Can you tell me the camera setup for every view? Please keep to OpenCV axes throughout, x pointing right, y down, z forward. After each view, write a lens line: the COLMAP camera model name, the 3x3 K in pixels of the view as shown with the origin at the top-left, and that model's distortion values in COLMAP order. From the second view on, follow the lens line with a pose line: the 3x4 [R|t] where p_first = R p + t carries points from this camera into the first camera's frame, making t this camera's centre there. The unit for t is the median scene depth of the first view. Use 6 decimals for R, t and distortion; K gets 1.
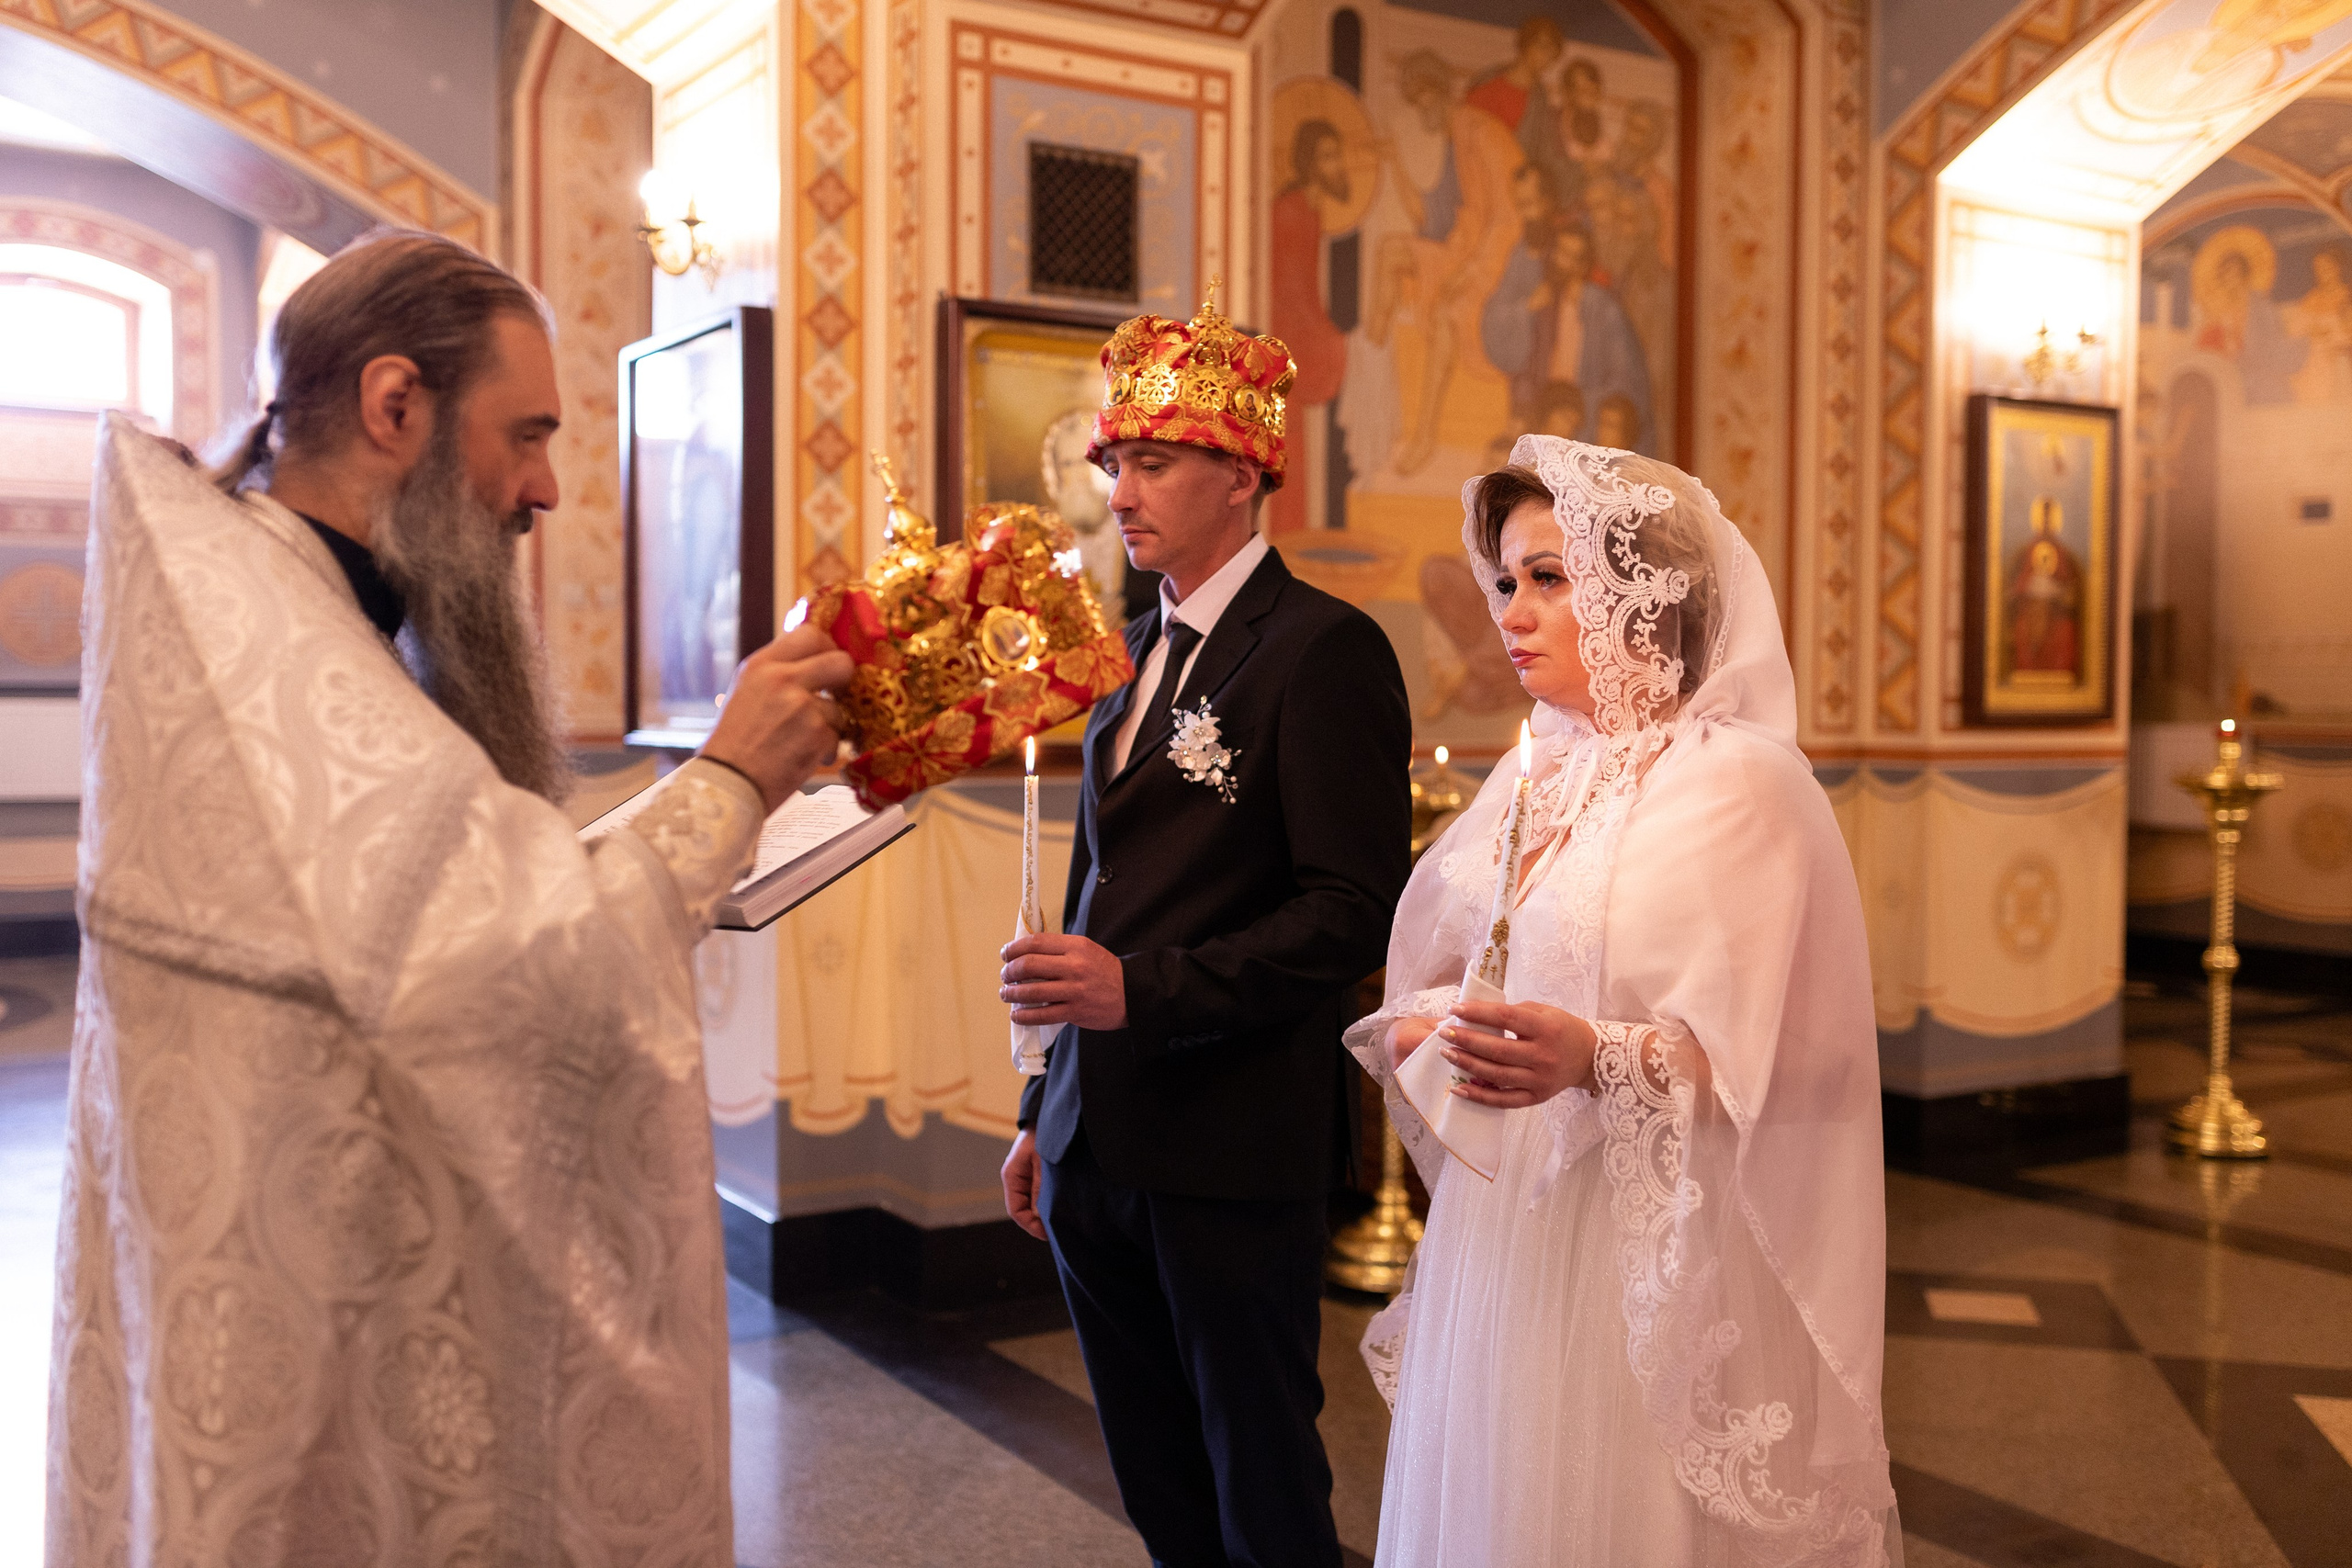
lens RADIAL K [[2238.3, 0, 1176.0], [0, 2238.3, 784.0], [0, 0, 1]] dist [-0.007377, 0.011490]
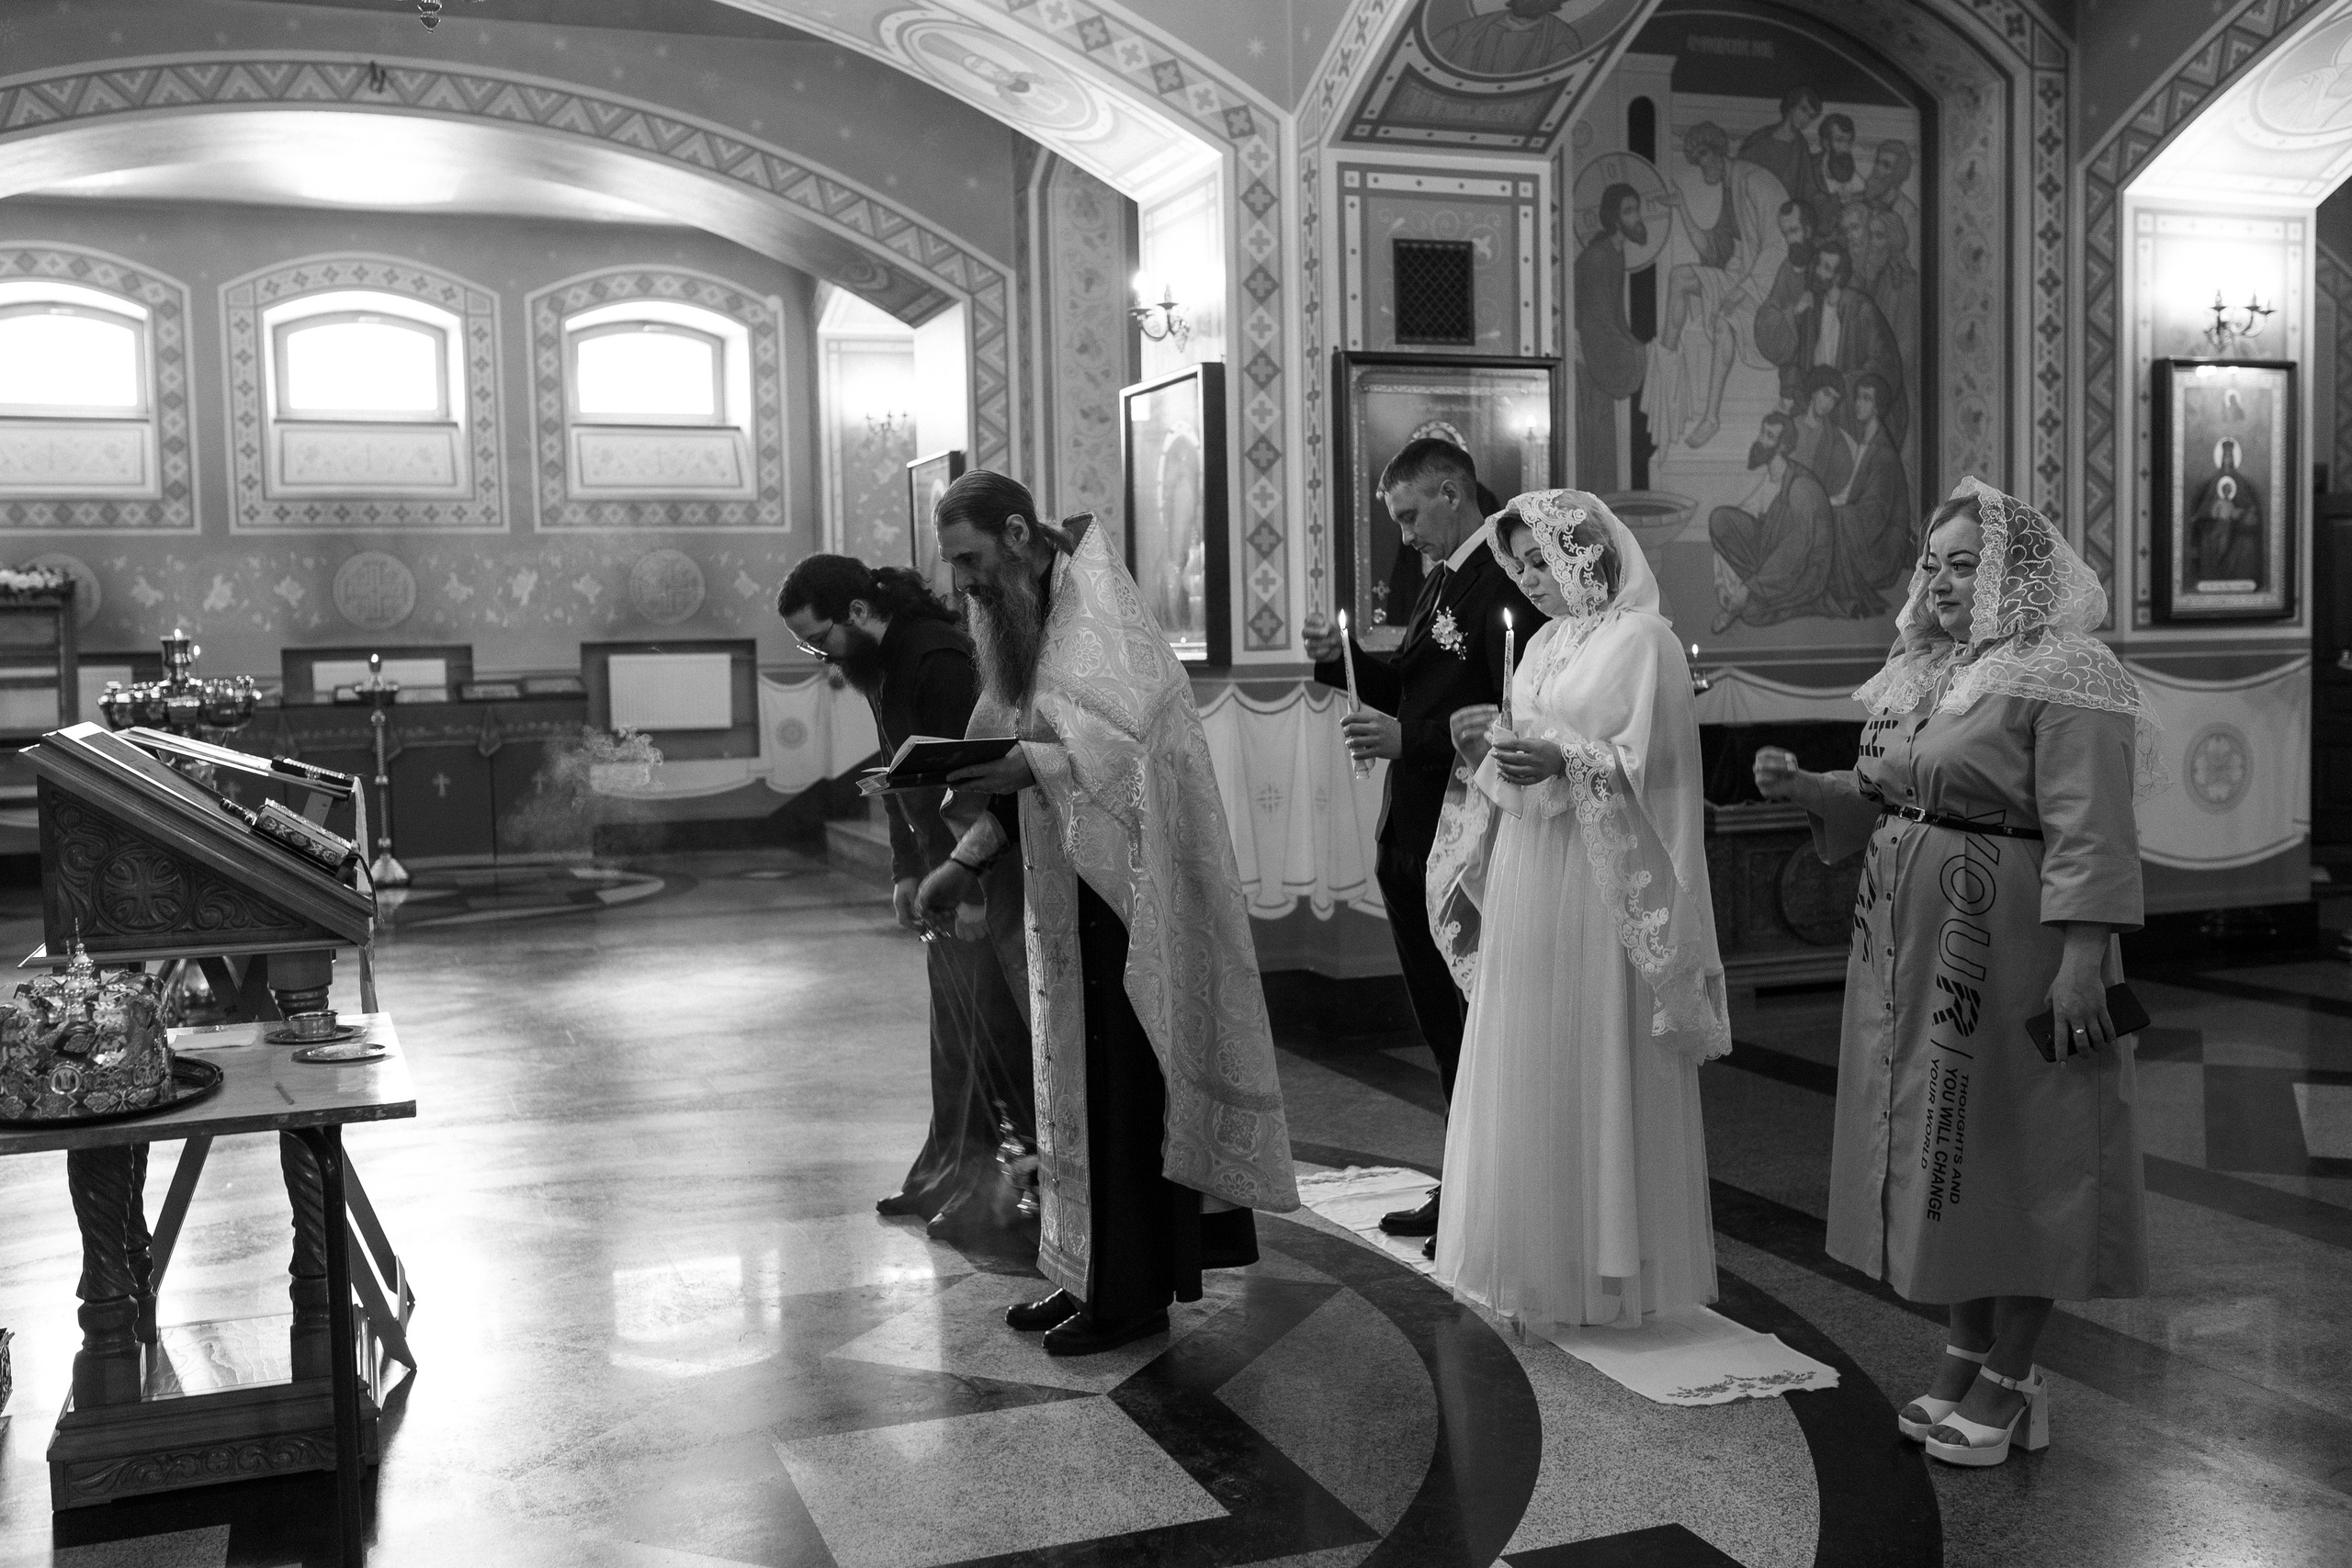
lens RADIAL K [[2238.3, 0, 1176.0], [0, 2238.3, 784.0], [0, 0, 1]] dist [-0.007377, 0.011490]
pose [[0.980330, -0.015785, -0.196732, 0.057915], [0.020711, 0.999521, 0.023009, 0.024002], [0.196275, -0.026631, 0.980187, -0.355012]]
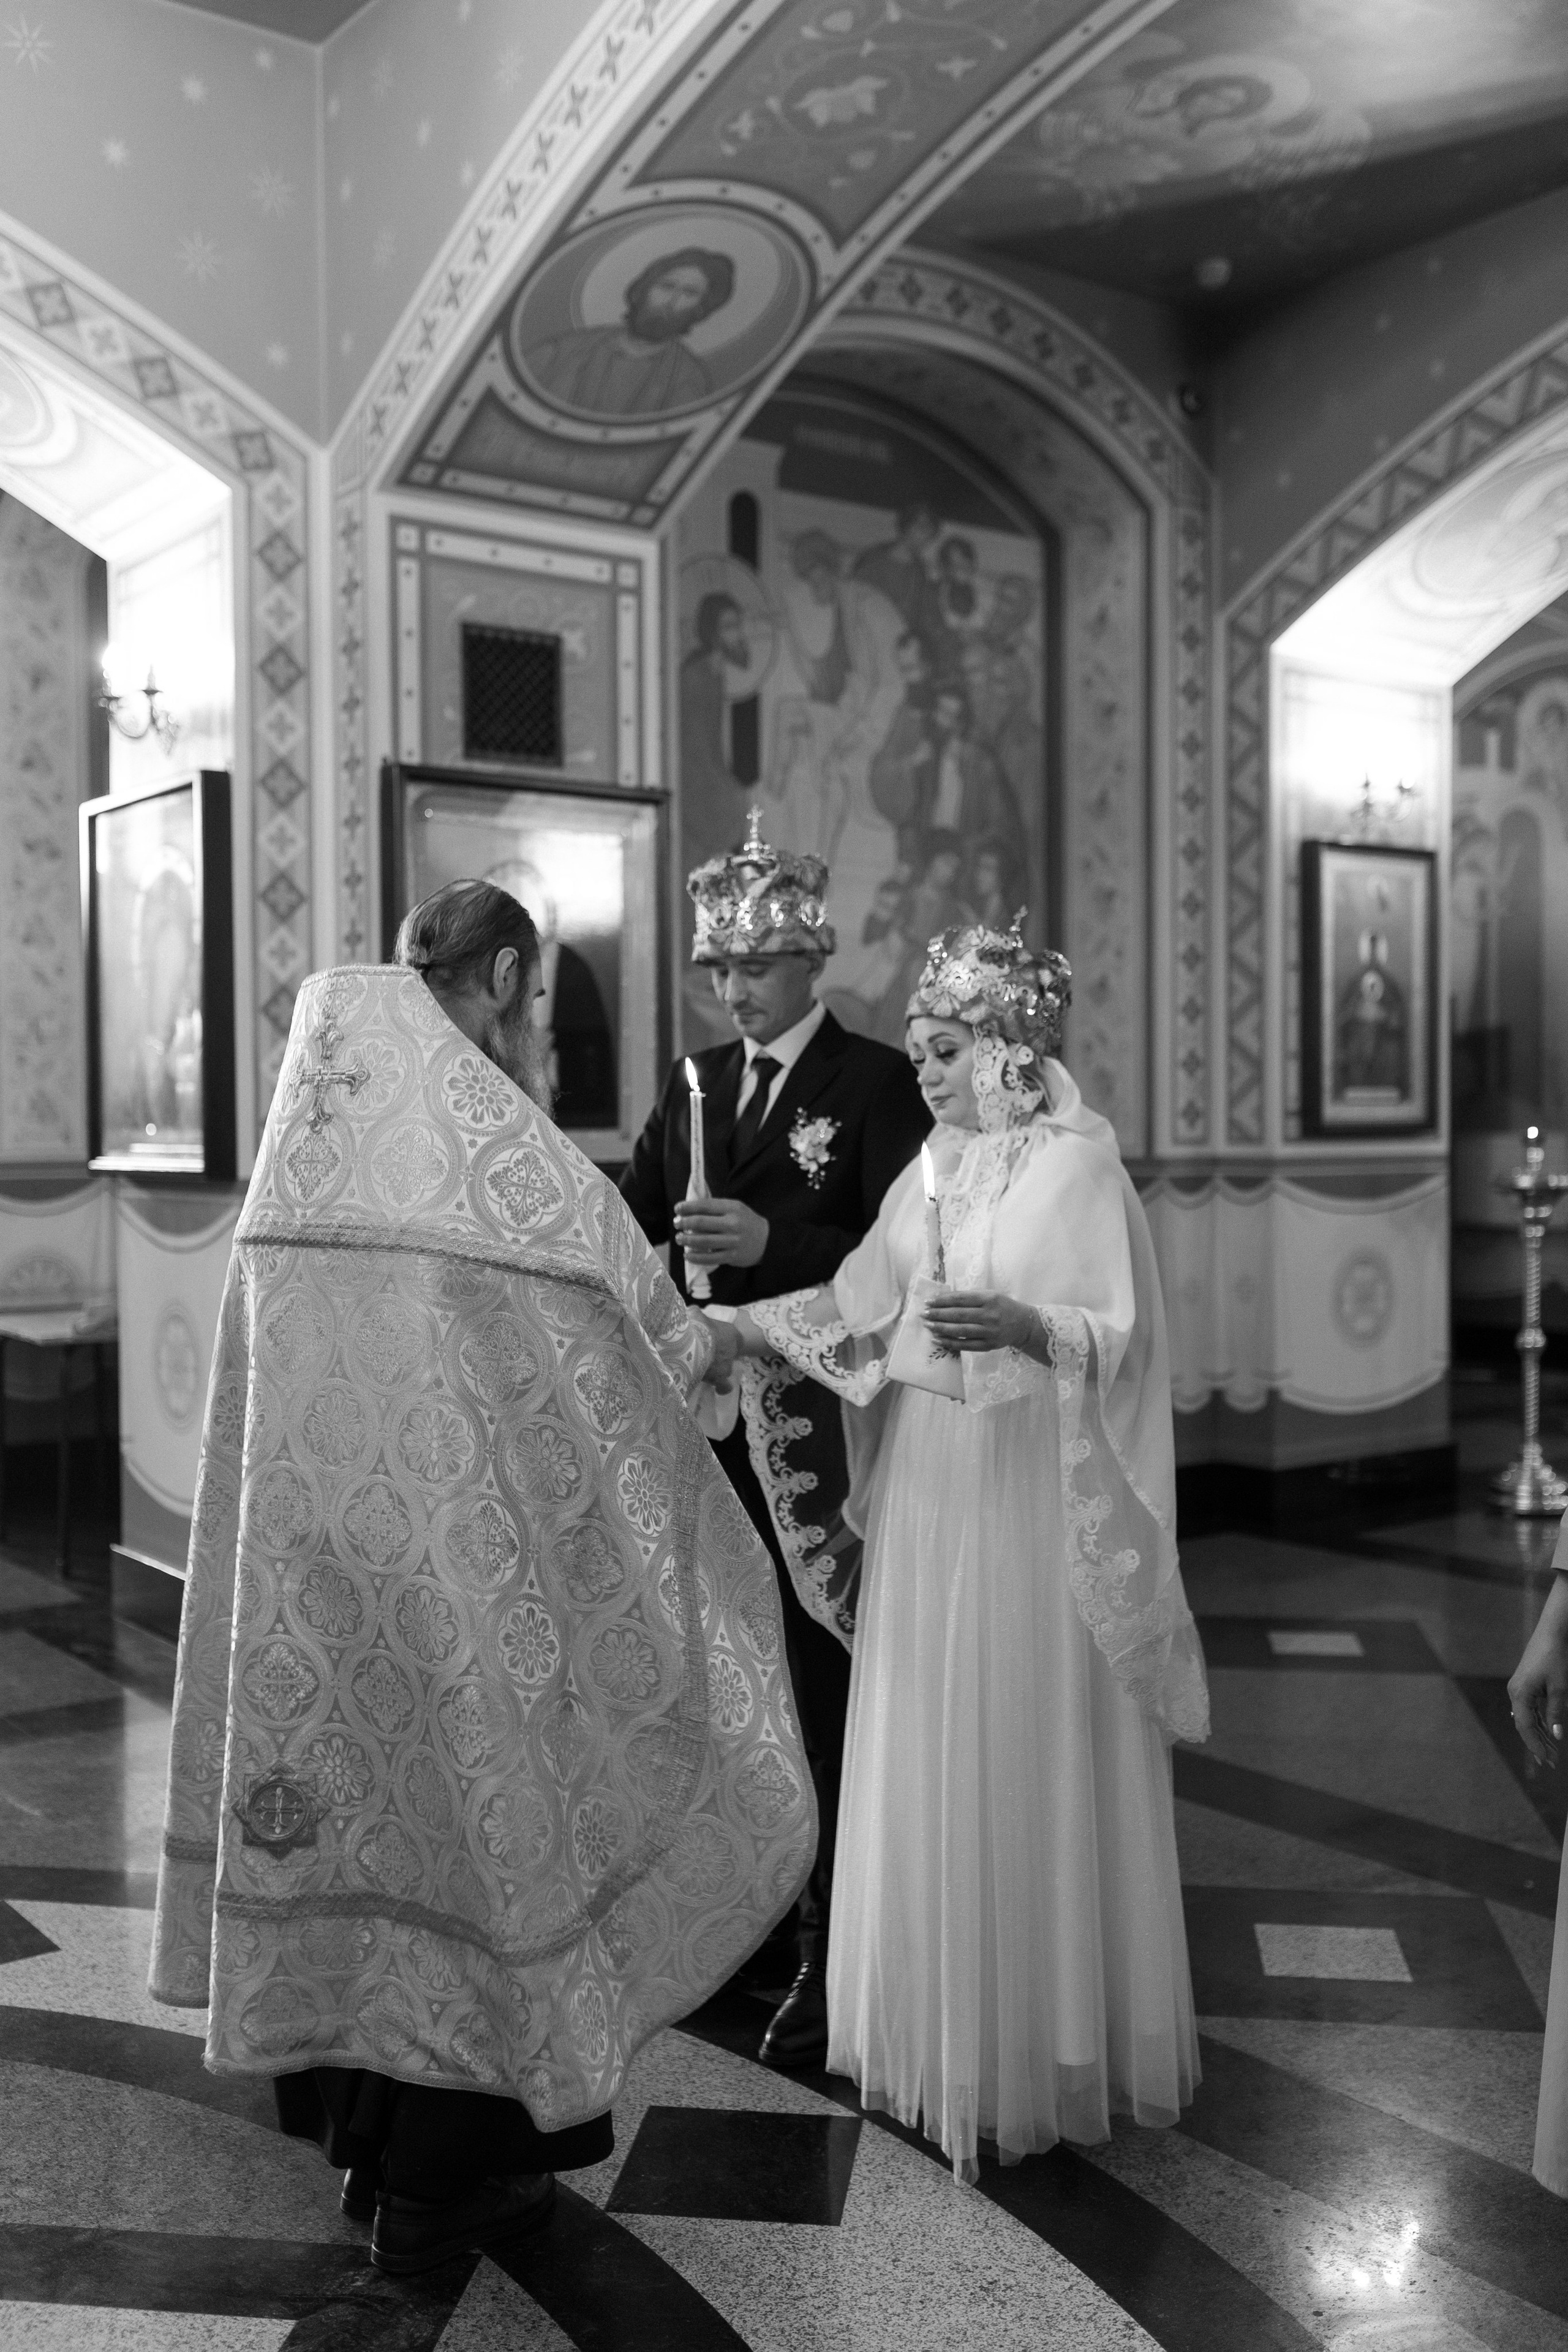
lens RADIAL K [[2234.1, 0, 788.2], [0, 2234.1, 1183.3], [0, 0, 1]] dist [-0.001005, -0.000328]
pose [[0.995628, -0.015153, 0.092171, -0.008067], [0.016000, 0.999836, -0.008466, 0.002803], [-0.092028, 0.009904, 0.995707, -0.089898]]
